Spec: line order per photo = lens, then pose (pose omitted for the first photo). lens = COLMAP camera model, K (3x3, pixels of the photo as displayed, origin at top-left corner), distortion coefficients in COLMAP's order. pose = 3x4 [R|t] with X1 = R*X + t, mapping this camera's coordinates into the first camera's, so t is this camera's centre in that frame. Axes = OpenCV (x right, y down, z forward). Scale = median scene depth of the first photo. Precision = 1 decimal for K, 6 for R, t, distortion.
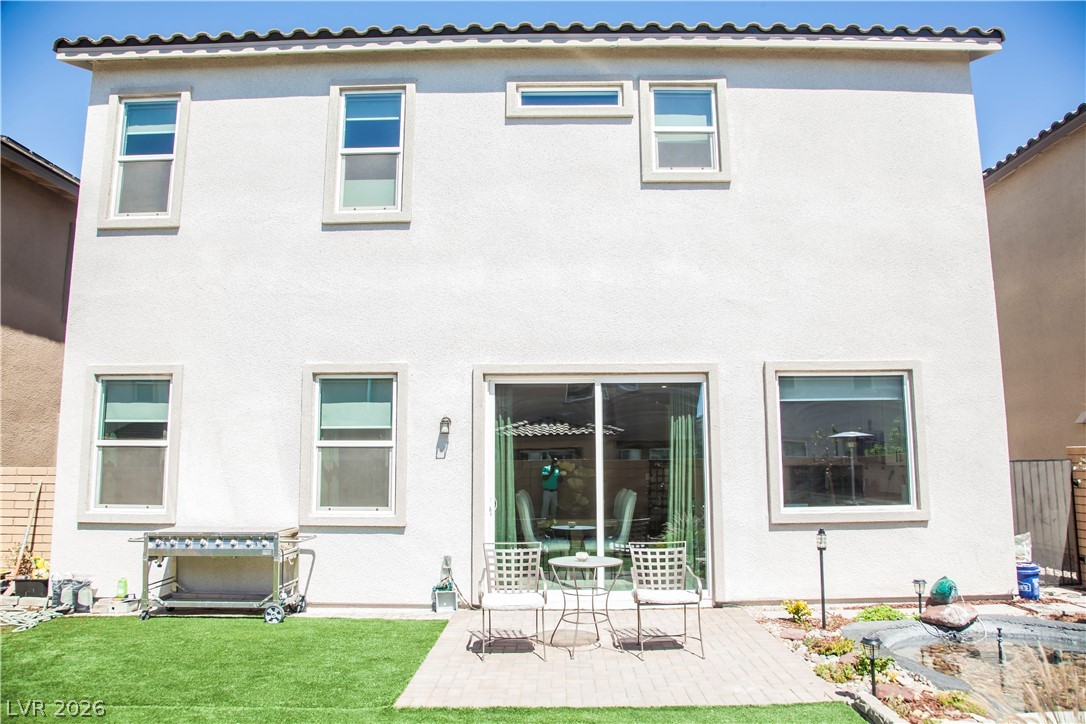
lens RADIAL K [[730.1, 0, 543.3], [0, 730.1, 384.6], [0, 0, 1]] dist [-0.071831, 0.004515]
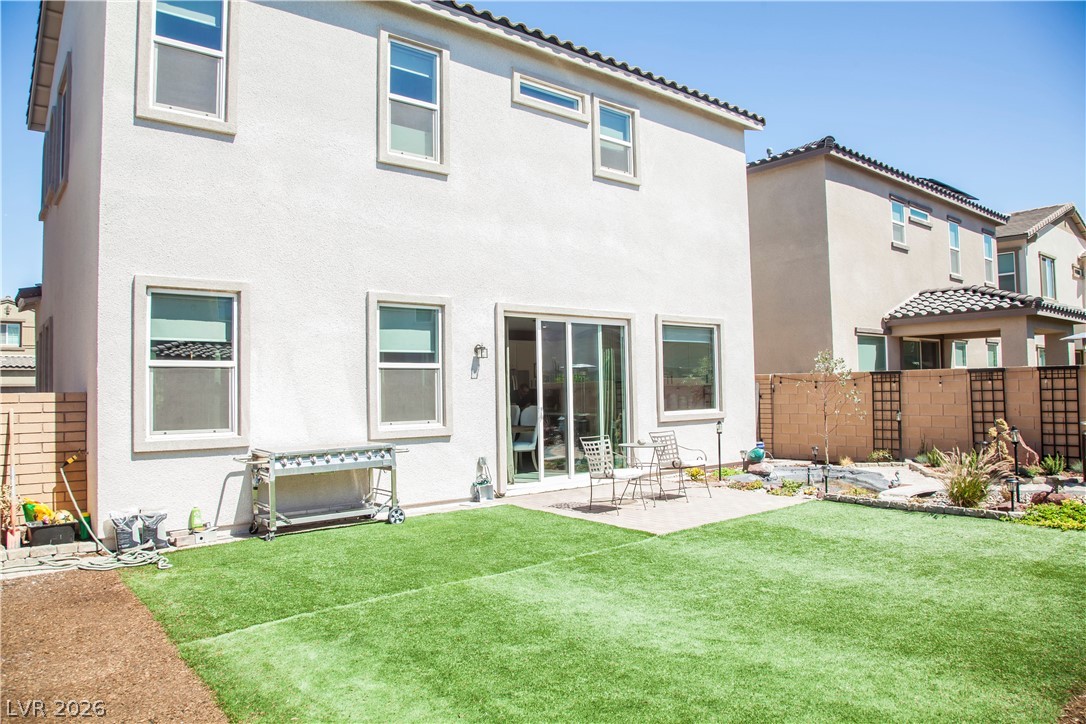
lens RADIAL K [[709.3, 0, 543.0], [0, 709.3, 362.0], [0, 0, 1]] dist [-0.064532, 0.002980]
pose [[0.777924, 0.015481, 0.628168, -0.770277], [-0.062705, 0.996619, 0.053092, 0.003648], [-0.625222, -0.080691, 0.776264, 0.010970]]
